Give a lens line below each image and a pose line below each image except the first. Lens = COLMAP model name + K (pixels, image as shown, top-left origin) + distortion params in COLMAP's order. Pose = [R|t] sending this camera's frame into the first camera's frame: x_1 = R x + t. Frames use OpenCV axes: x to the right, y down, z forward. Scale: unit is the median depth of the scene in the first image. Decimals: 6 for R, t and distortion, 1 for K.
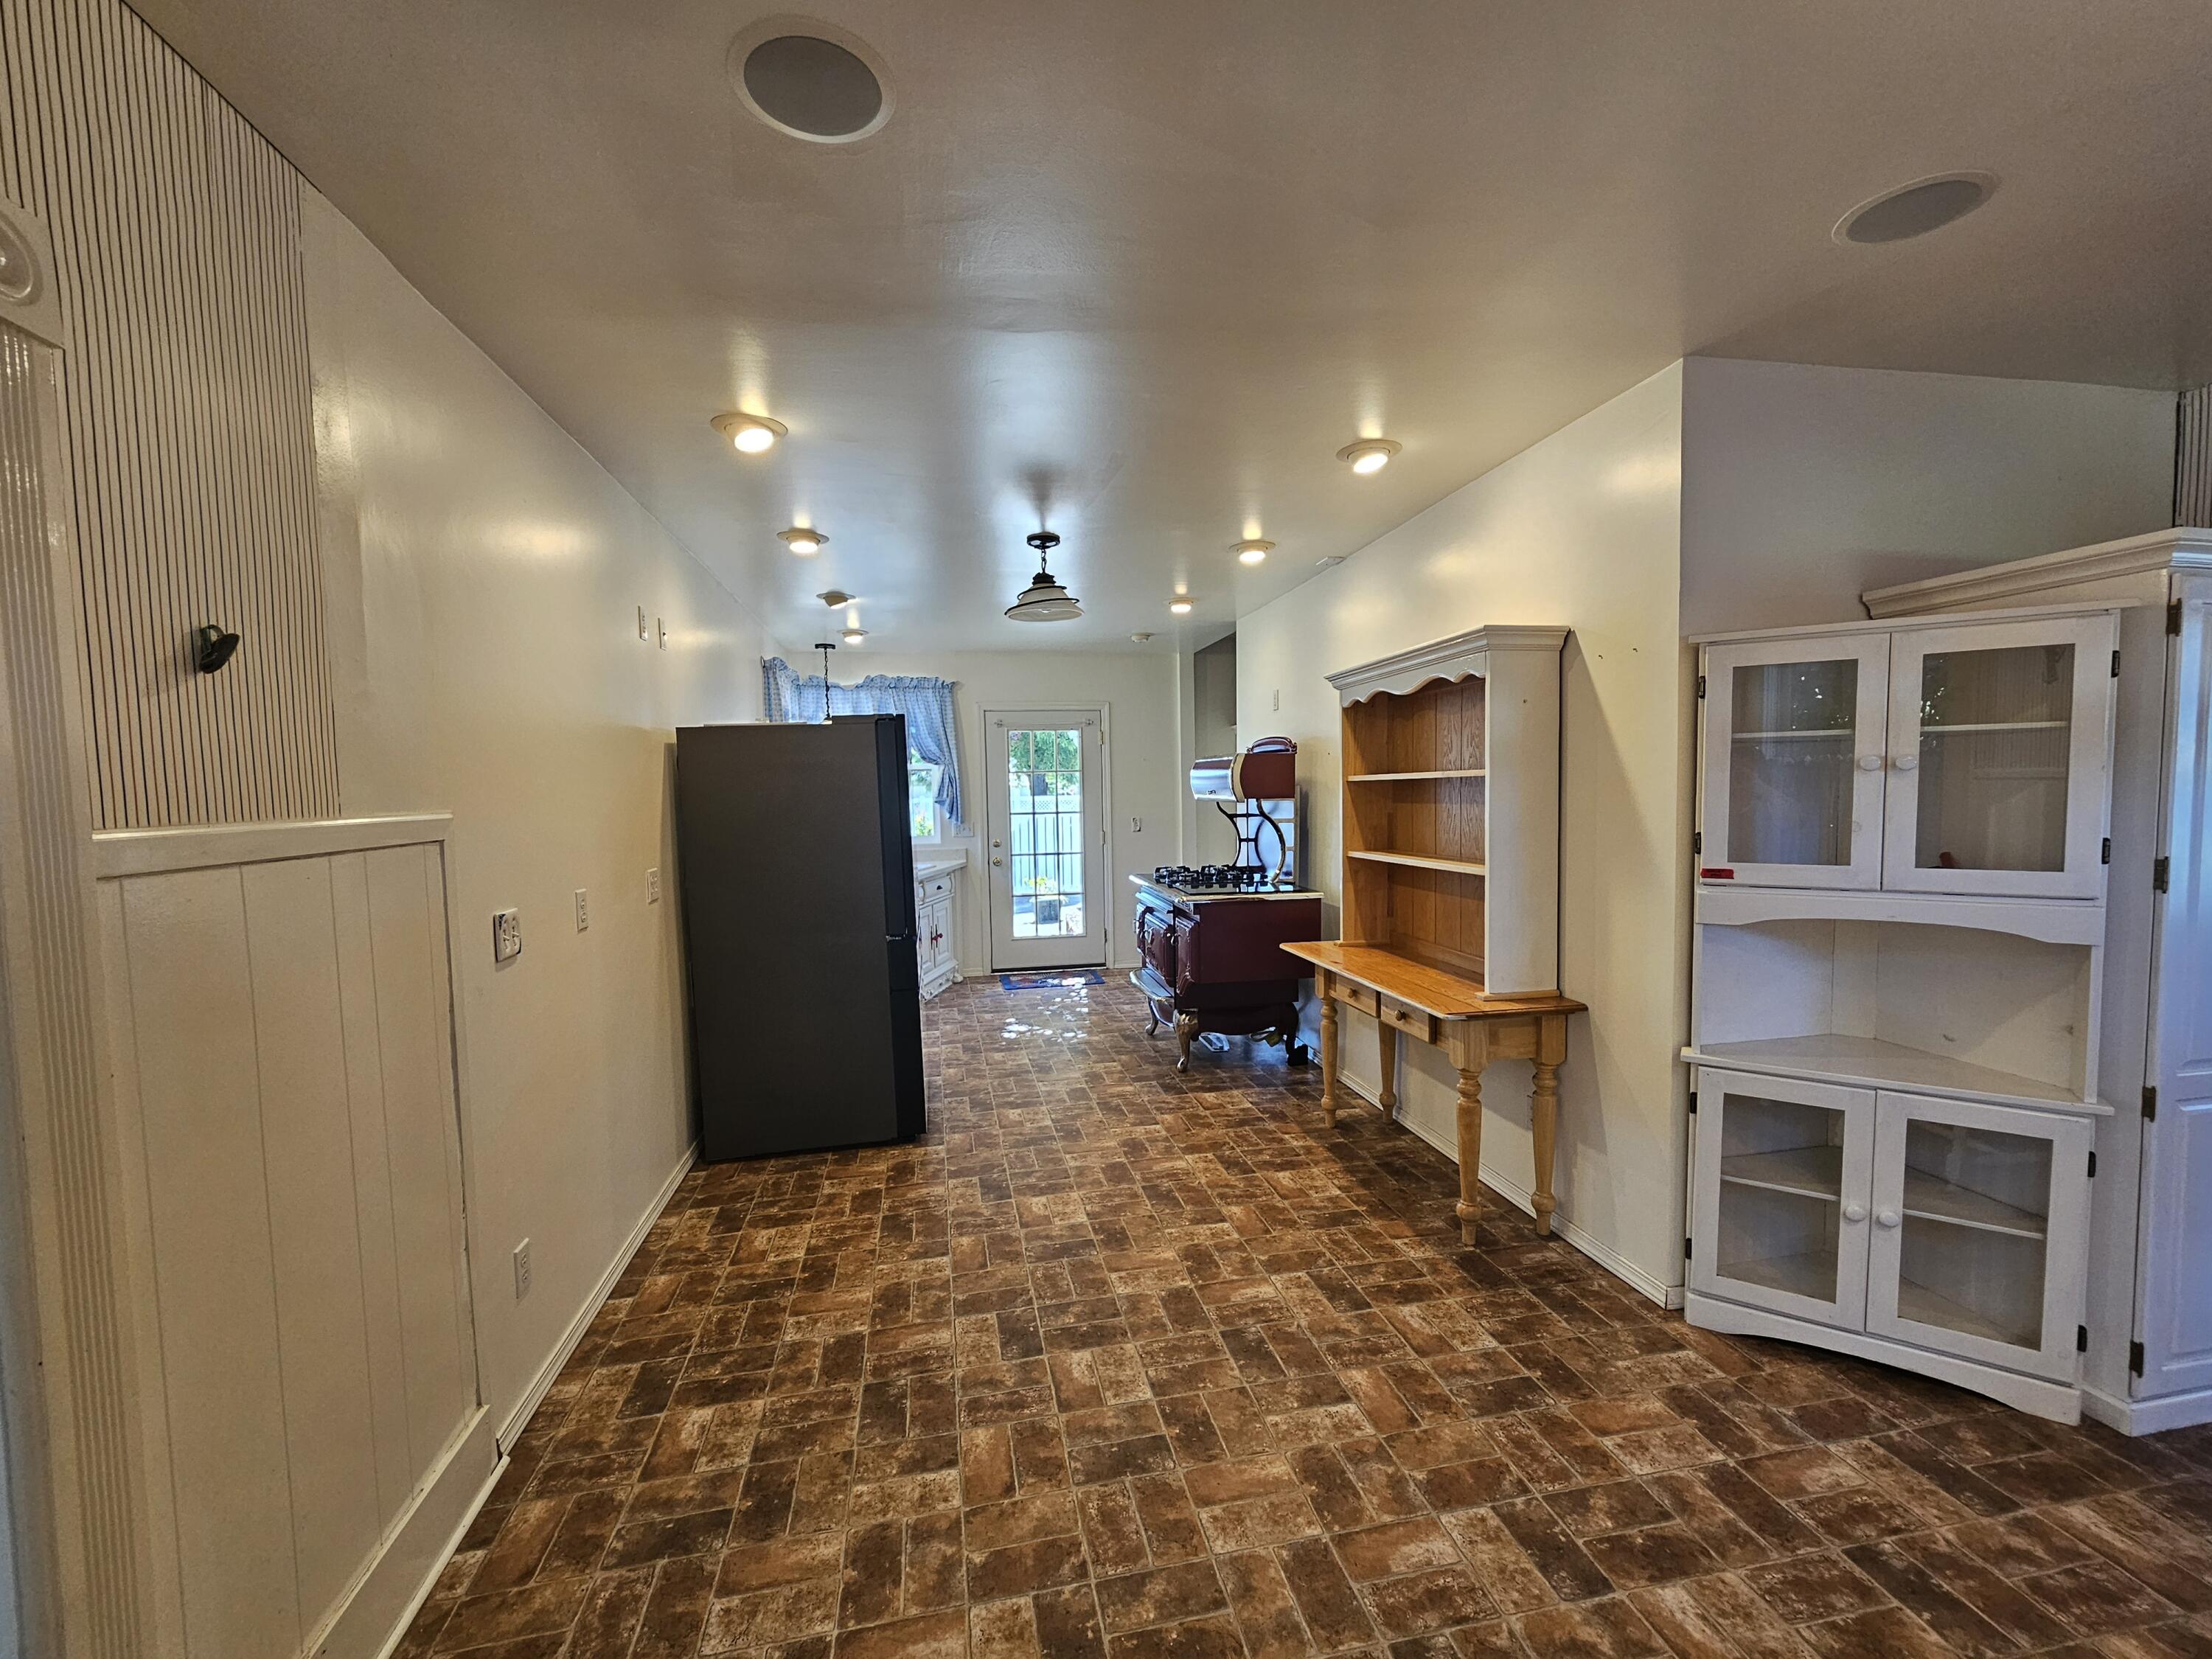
lens RADIAL K [[902.6, 0, 1106.9], [0, 902.6, 842.5], [0, 0, 1]] dist [0.000898, 0.000640]
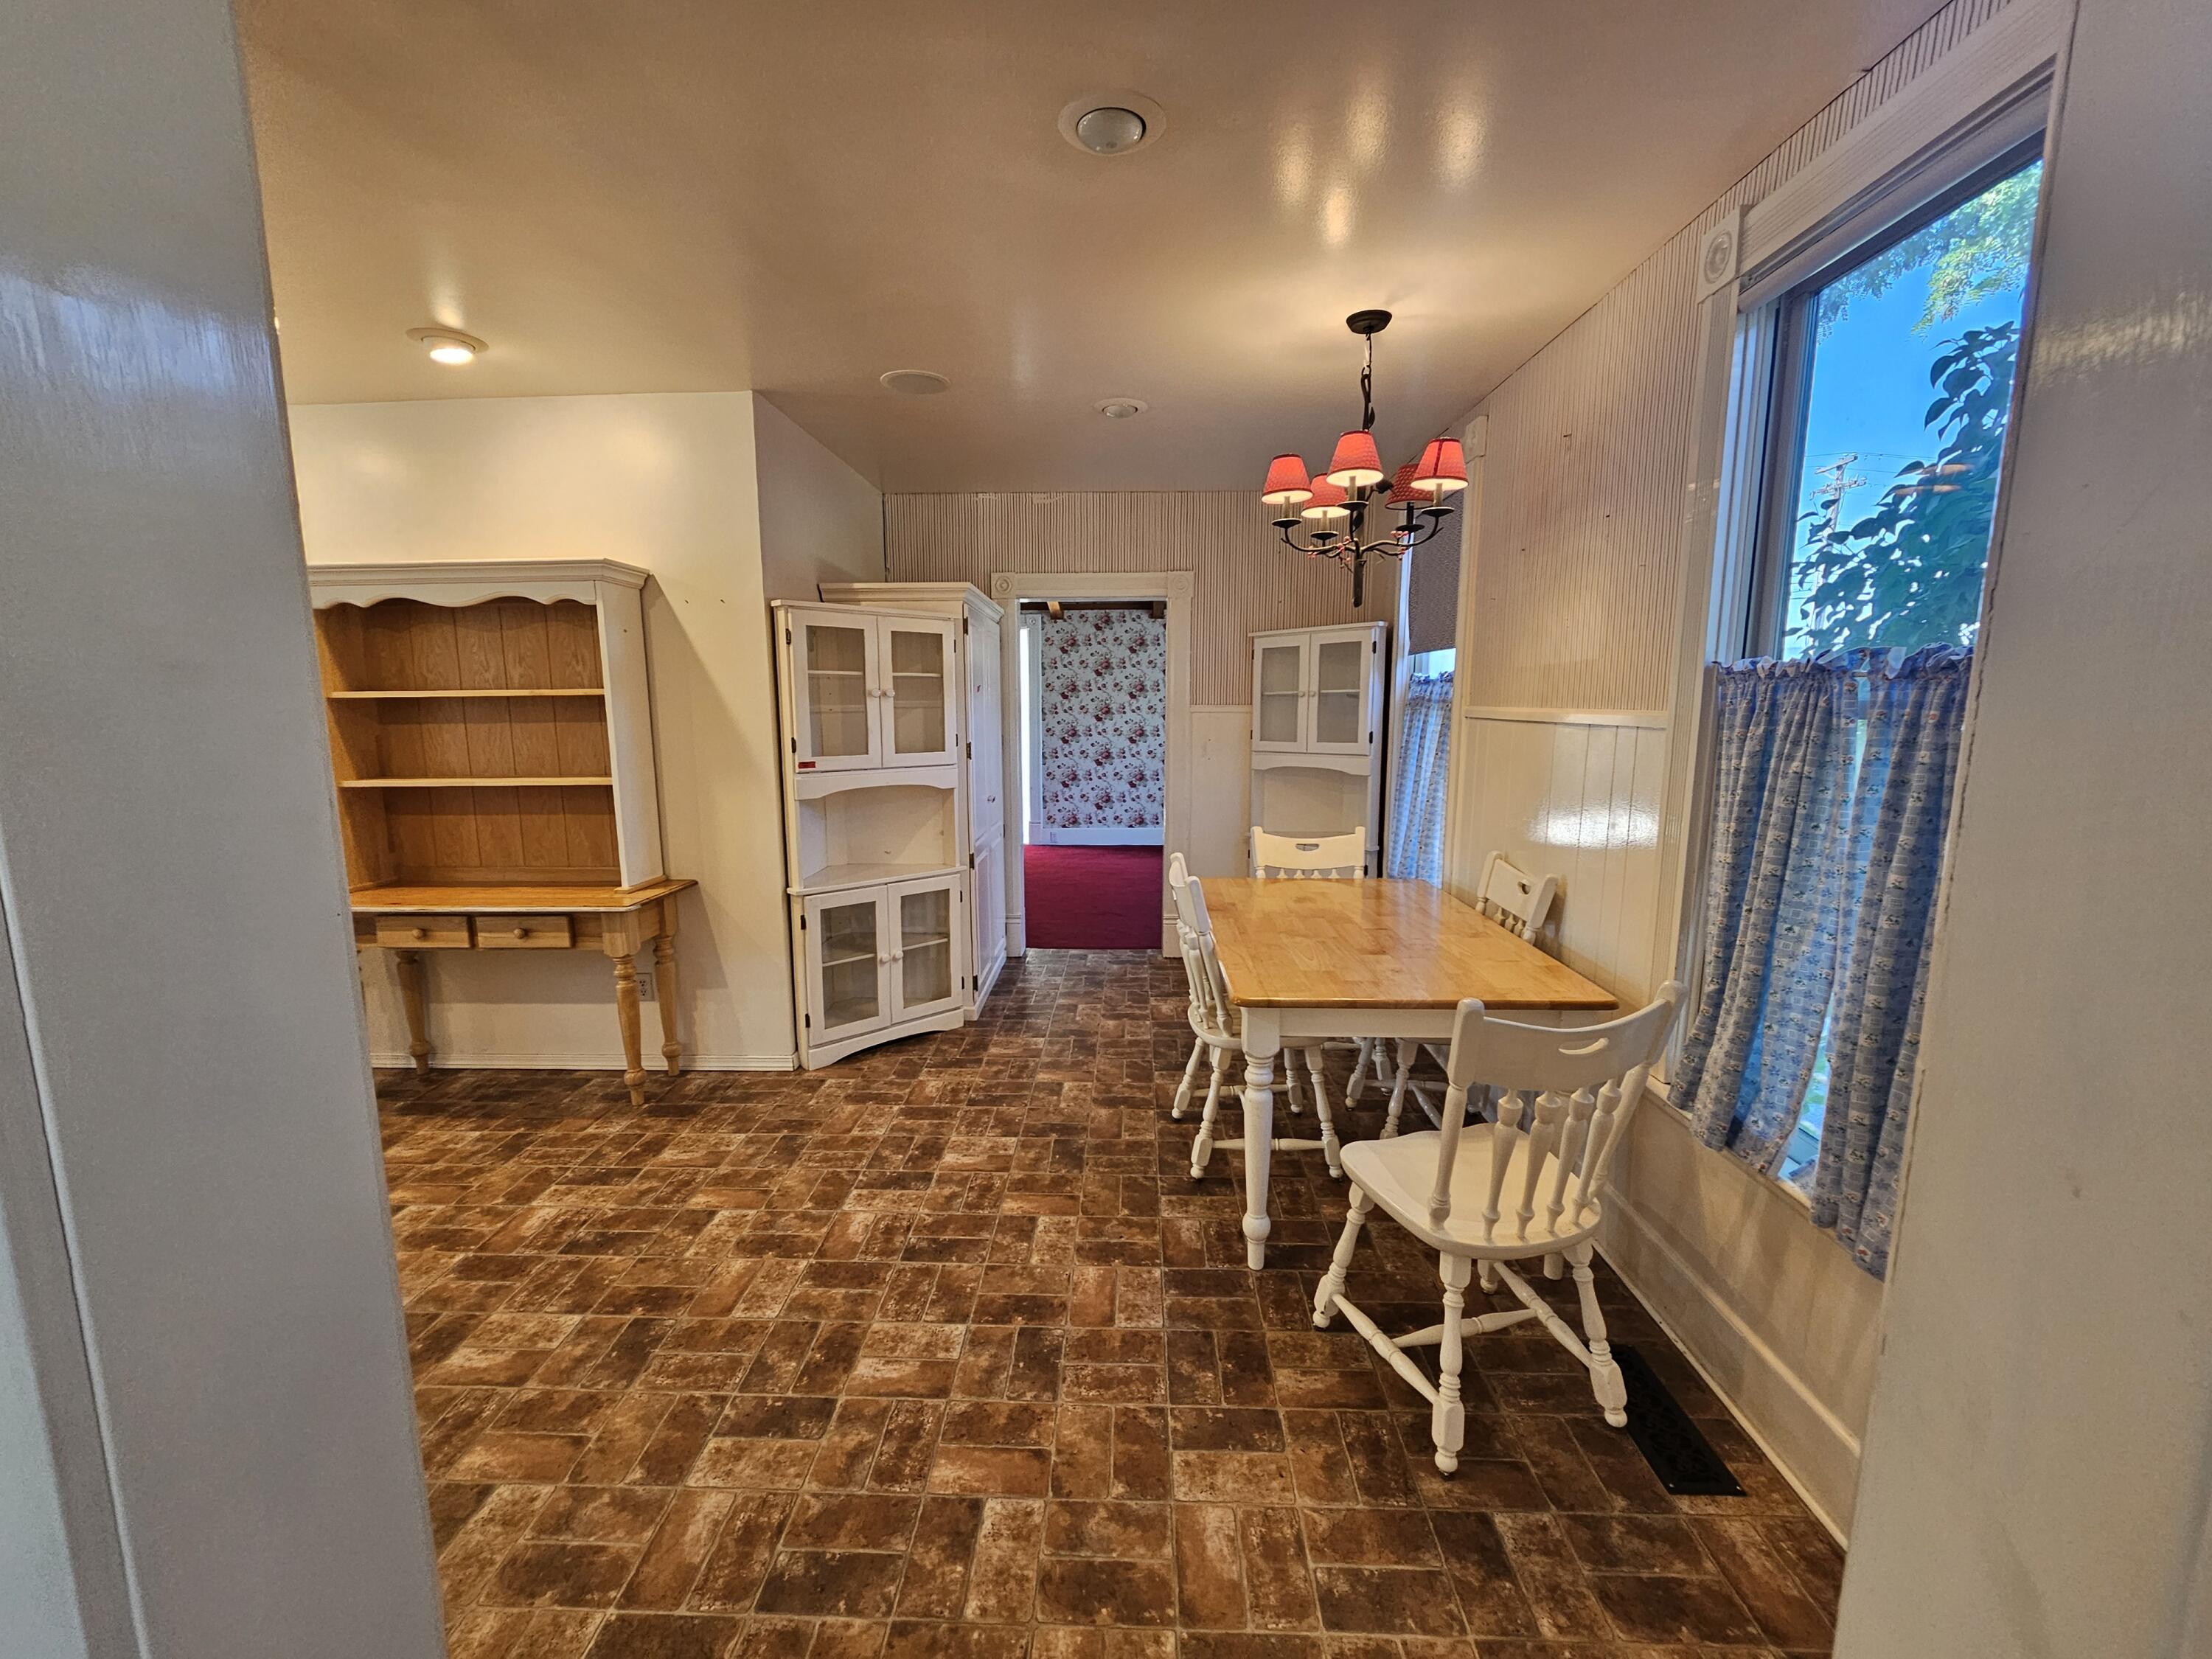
lens RADIAL K [[902.6, 0, 1102.8], [0, 902.6, 829.0], [0, 0, 1]] dist [0.000898, 0.000640]
pose [[0.238911, -0.120215, 0.963572, -0.644902], [0.057673, 0.992312, 0.109501, 0.004343], [-0.969327, 0.029411, 0.244007, 0.166798]]
